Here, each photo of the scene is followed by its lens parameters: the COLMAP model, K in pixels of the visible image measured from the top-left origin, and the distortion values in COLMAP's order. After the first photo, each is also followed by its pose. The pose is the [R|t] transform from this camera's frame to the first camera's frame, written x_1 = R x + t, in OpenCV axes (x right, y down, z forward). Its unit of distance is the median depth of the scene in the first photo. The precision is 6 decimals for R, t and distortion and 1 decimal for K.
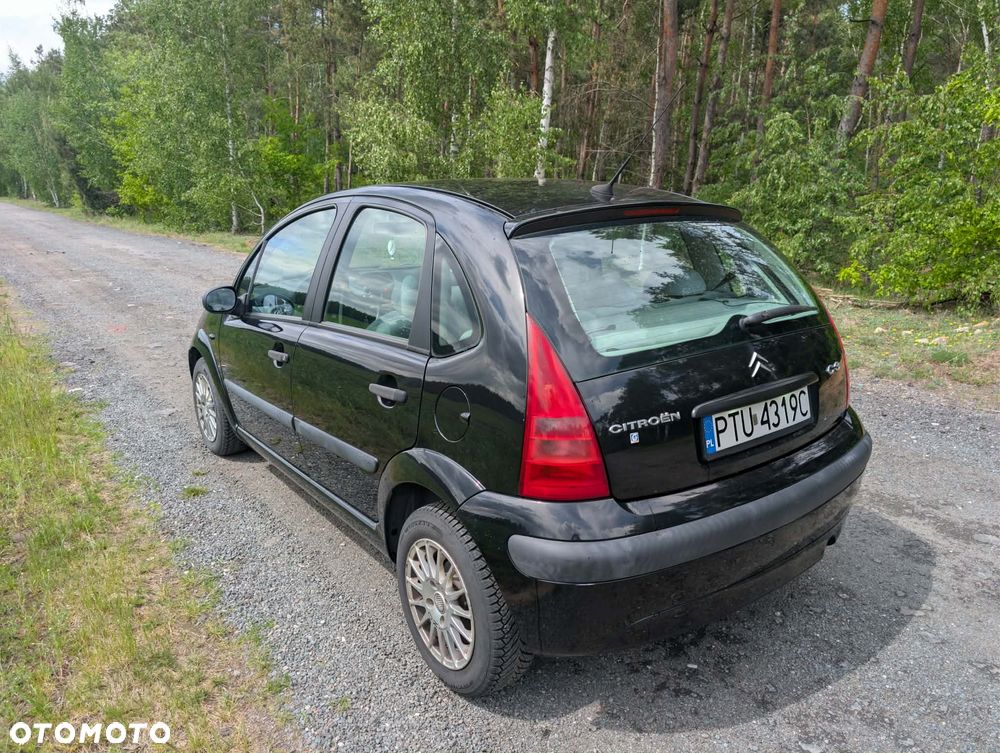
lens RADIAL K [[724.1, 0, 499.8], [0, 724.1, 372.4], [0, 0, 1]] dist [0.029813, -0.031186]
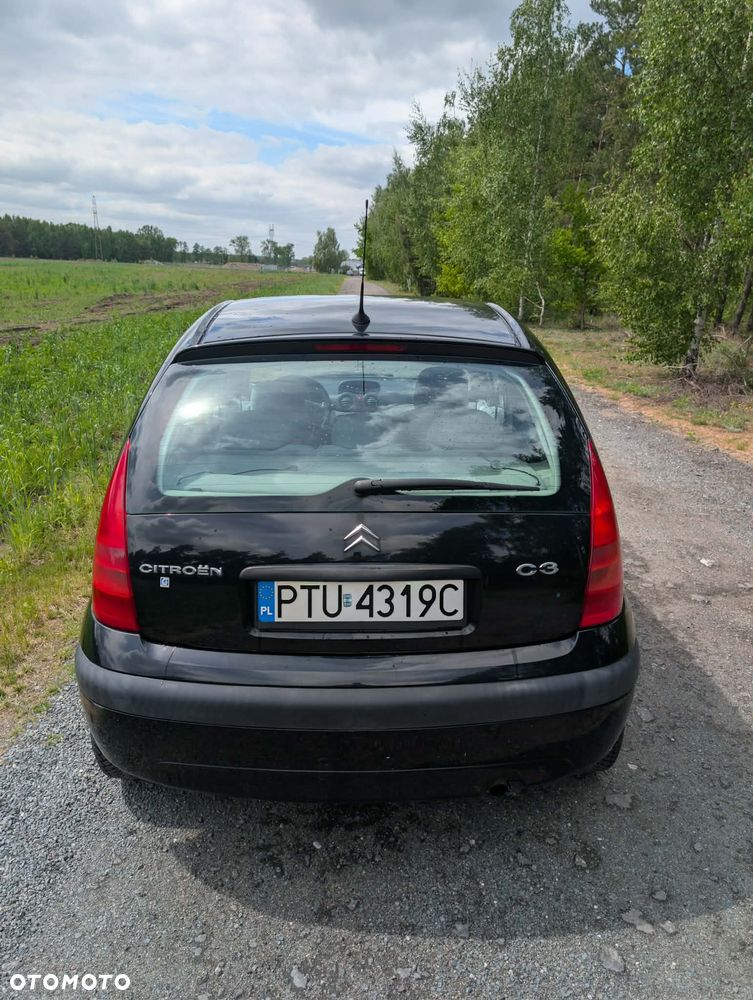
lens RADIAL K [[723.8, 0, 367.1], [0, 723.8, 498.4], [0, 0, 1]] dist [0.015116, -0.010324]
pose [[0.816255, 0.187238, -0.546507, 0.767037], [-0.160573, 0.982275, 0.096707, -0.132444], [0.554927, 0.008817, 0.831852, 0.277218]]
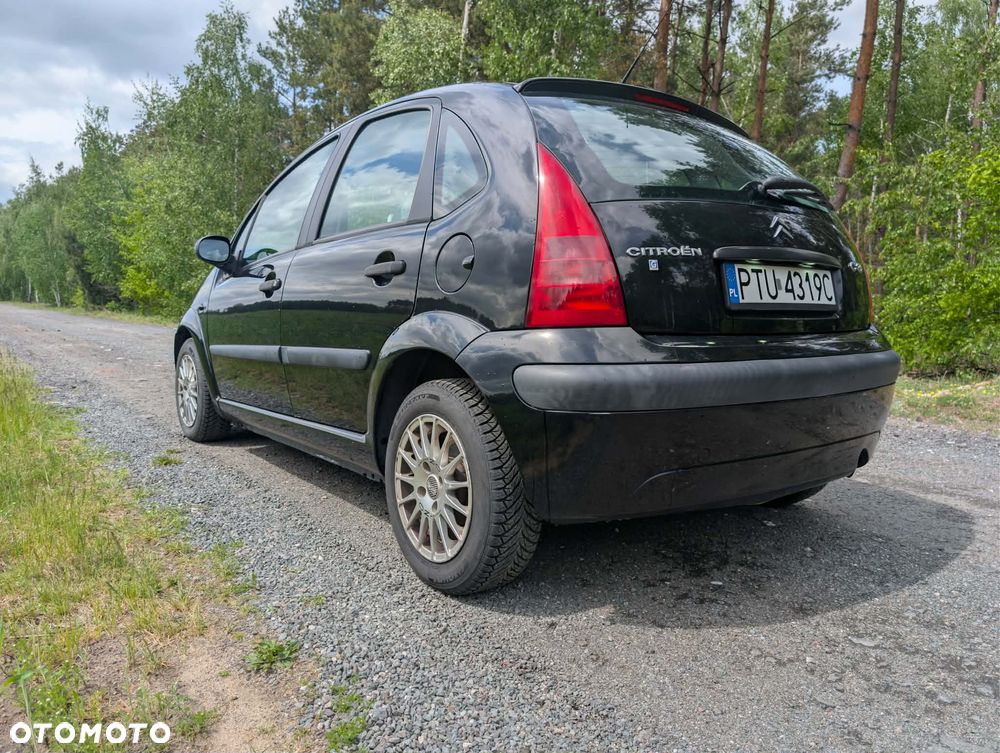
lens RADIAL K [[727.9, 0, 494.6], [0, 727.9, 361.4], [0, 0, 1]] dist [0.011760, -0.004410]
pose [[0.999709, 0.023755, 0.004080, -0.013825], [-0.022676, 0.984335, -0.174846, 0.312993], [-0.008169, 0.174702, 0.984587, 0.093292]]
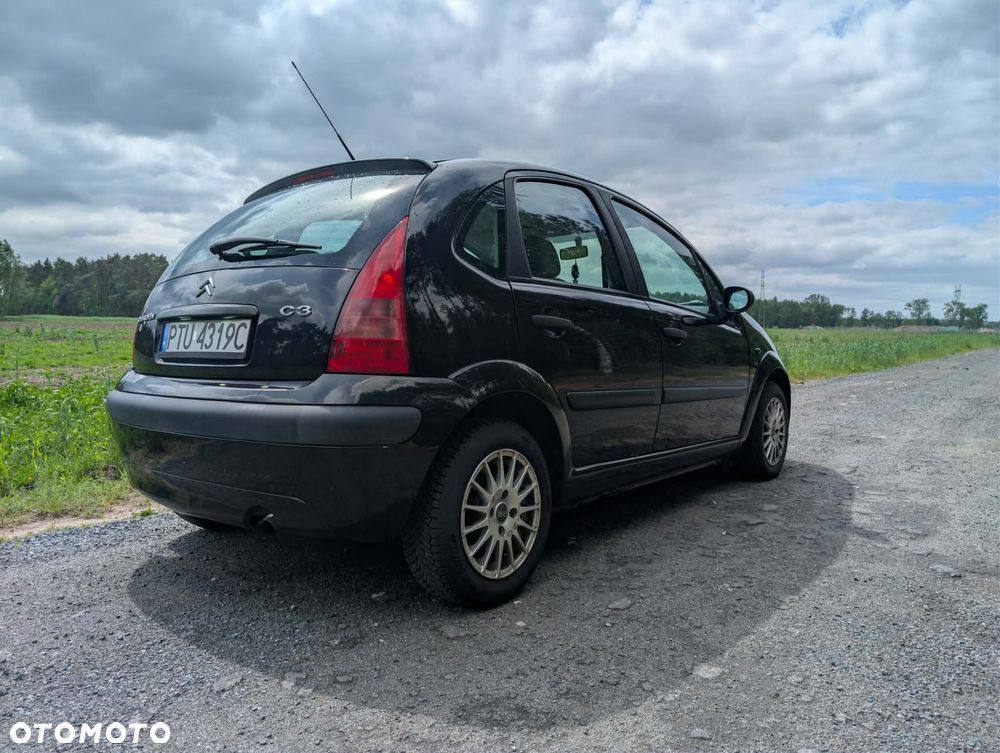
lens RADIAL K [[723.8, 0, 495.1], [0, 723.8, 361.9], [0, 0, 1]] dist [0.015116, -0.010324]
pose [[0.246355, 0.034694, -0.968559, 1.450744], [-0.241626, 0.970002, -0.026712, 0.019992], [0.938577, 0.240609, 0.247348, 1.093883]]
